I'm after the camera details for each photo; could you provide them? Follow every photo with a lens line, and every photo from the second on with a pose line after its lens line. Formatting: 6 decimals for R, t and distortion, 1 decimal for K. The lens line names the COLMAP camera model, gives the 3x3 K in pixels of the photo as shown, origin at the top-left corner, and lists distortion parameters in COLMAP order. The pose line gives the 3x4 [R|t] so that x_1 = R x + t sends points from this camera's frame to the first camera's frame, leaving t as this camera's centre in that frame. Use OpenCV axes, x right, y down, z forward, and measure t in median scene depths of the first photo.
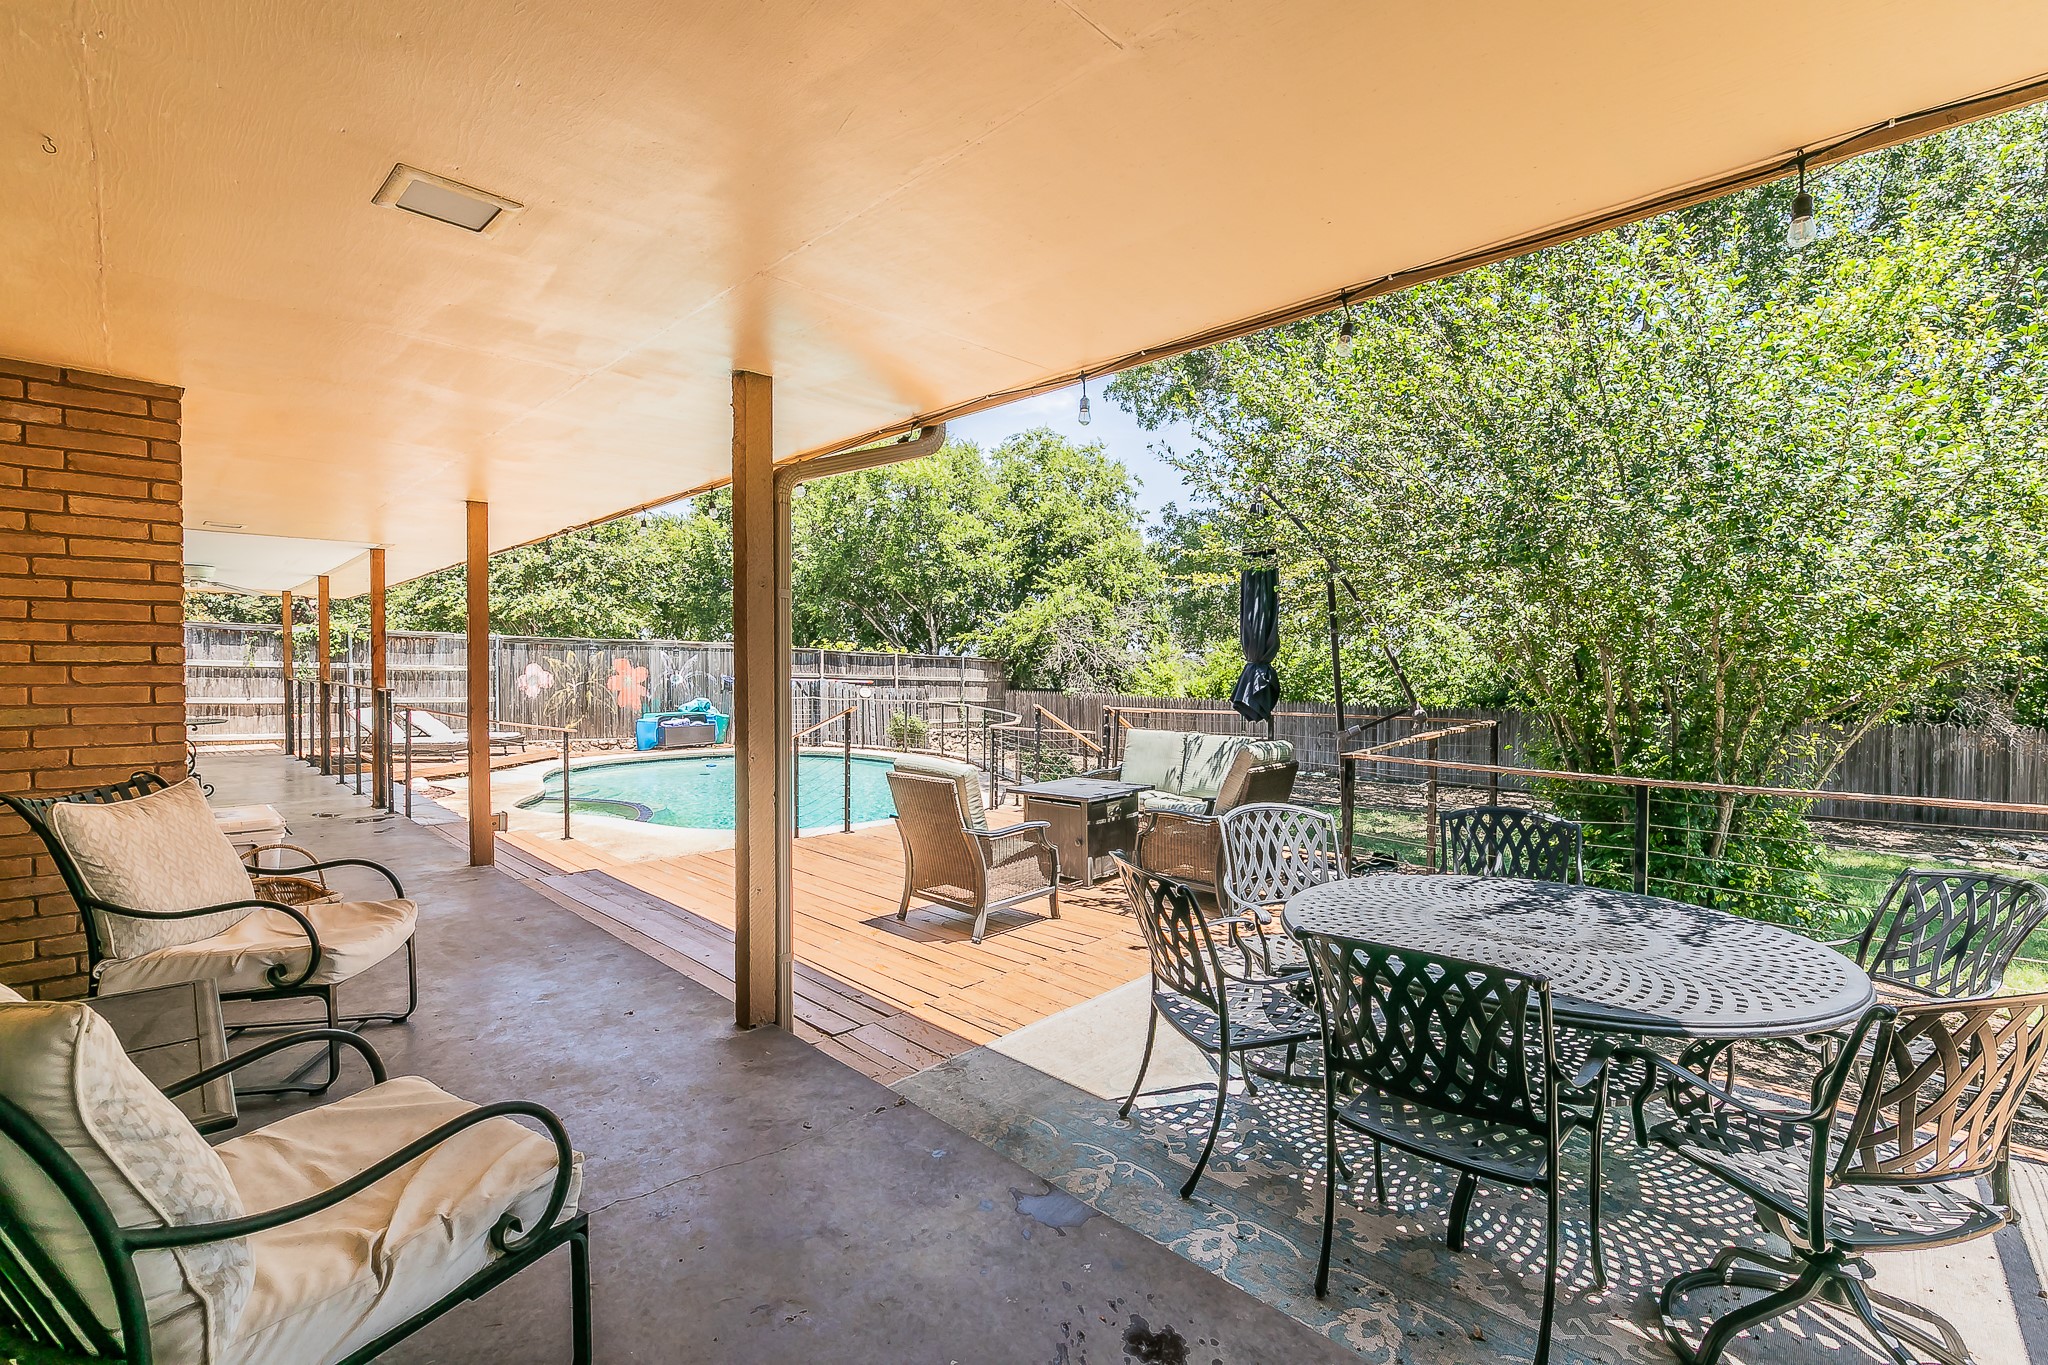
lens RADIAL K [[861.1, 0, 1027.8], [0, 861.1, 696.7], [0, 0, 1]] dist [0.000456, -0.000241]
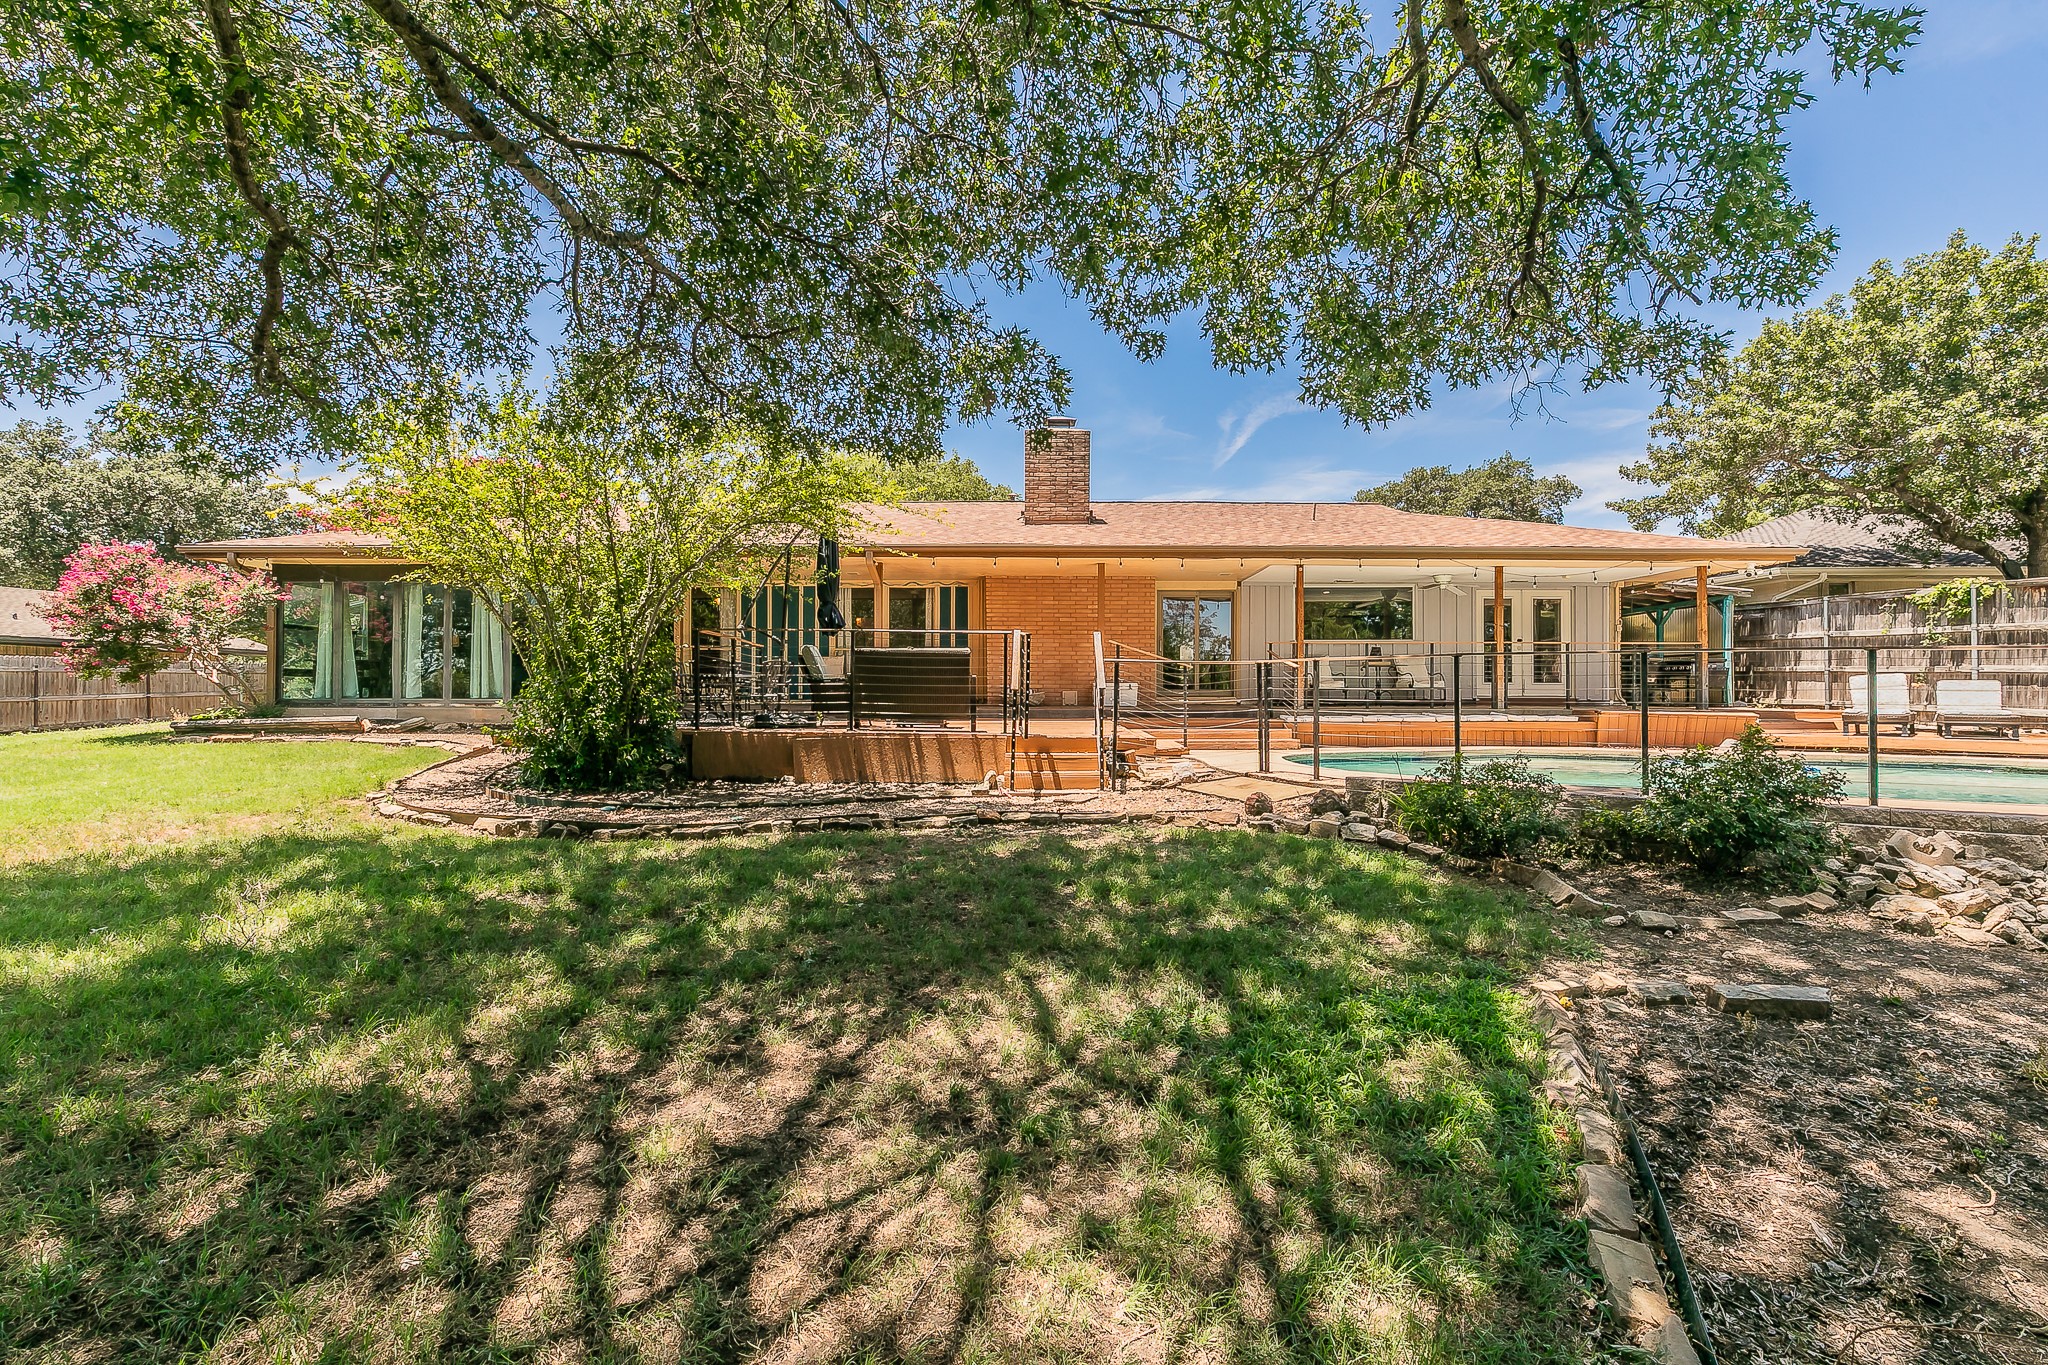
lens RADIAL K [[876.3, 0, 1024.0], [0, 876.3, 682.5], [0, 0, 1]] dist [-0.000645, 0.000002]
pose [[-0.726451, -0.008100, -0.687170, 0.280395], [-0.025248, 0.999570, 0.014910, 0.016913], [0.686754, 0.028181, -0.726344, 0.586560]]
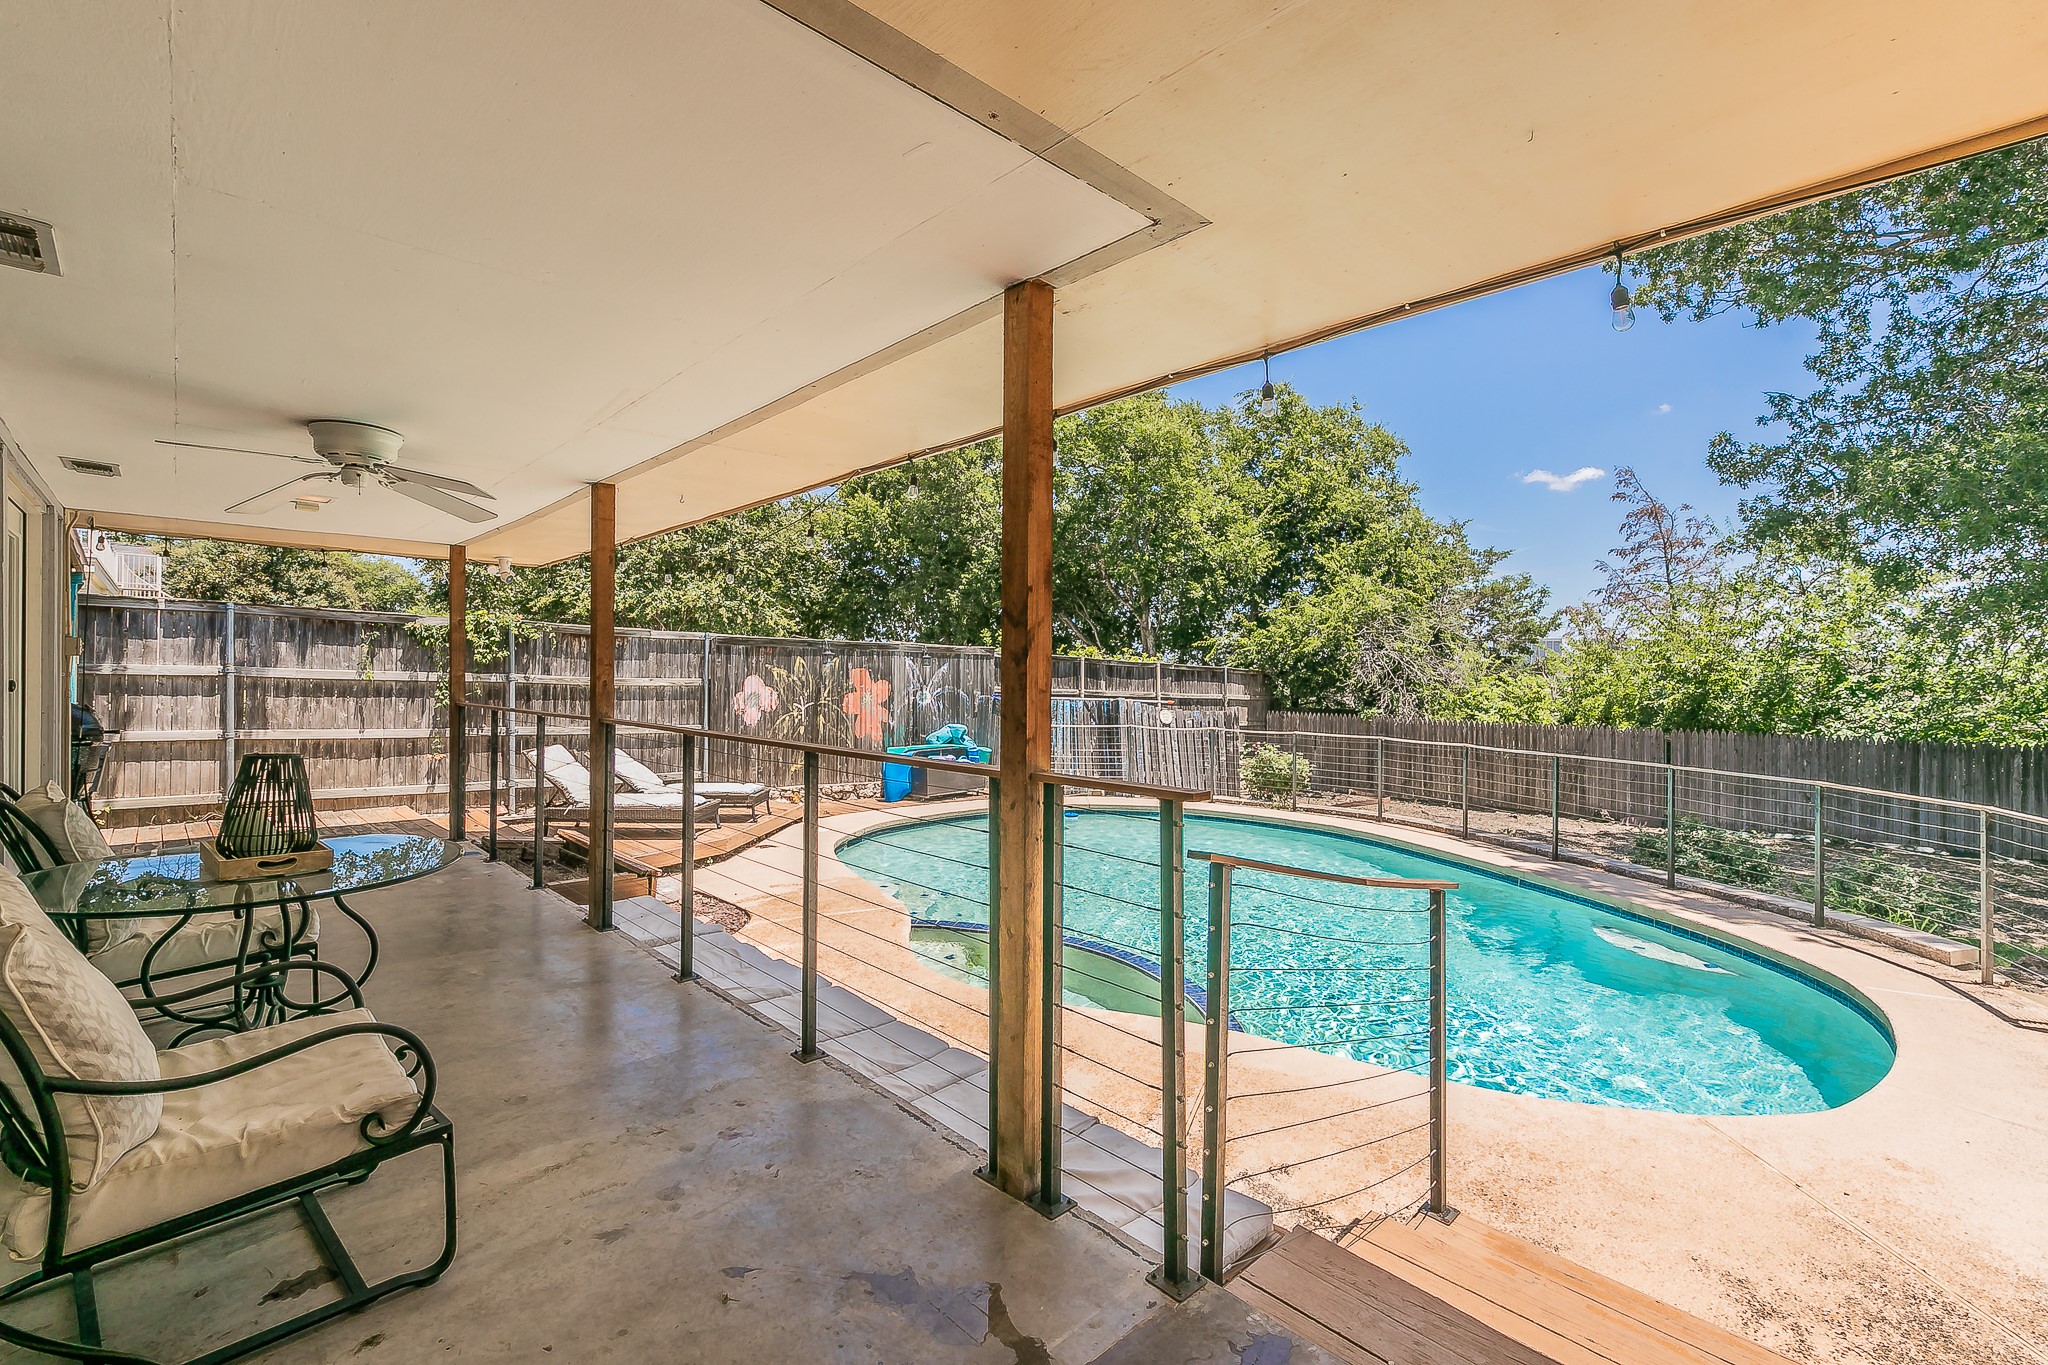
lens RADIAL K [[876.3, 0, 1024.0], [0, 876.3, 682.5], [0, 0, 1]] dist [-0.000645, 0.000002]
pose [[0.999125, 0.003710, -0.041654, -0.223560], [-0.004945, 0.999551, -0.029566, -0.008981], [0.041526, 0.029746, 0.998695, 0.214635]]
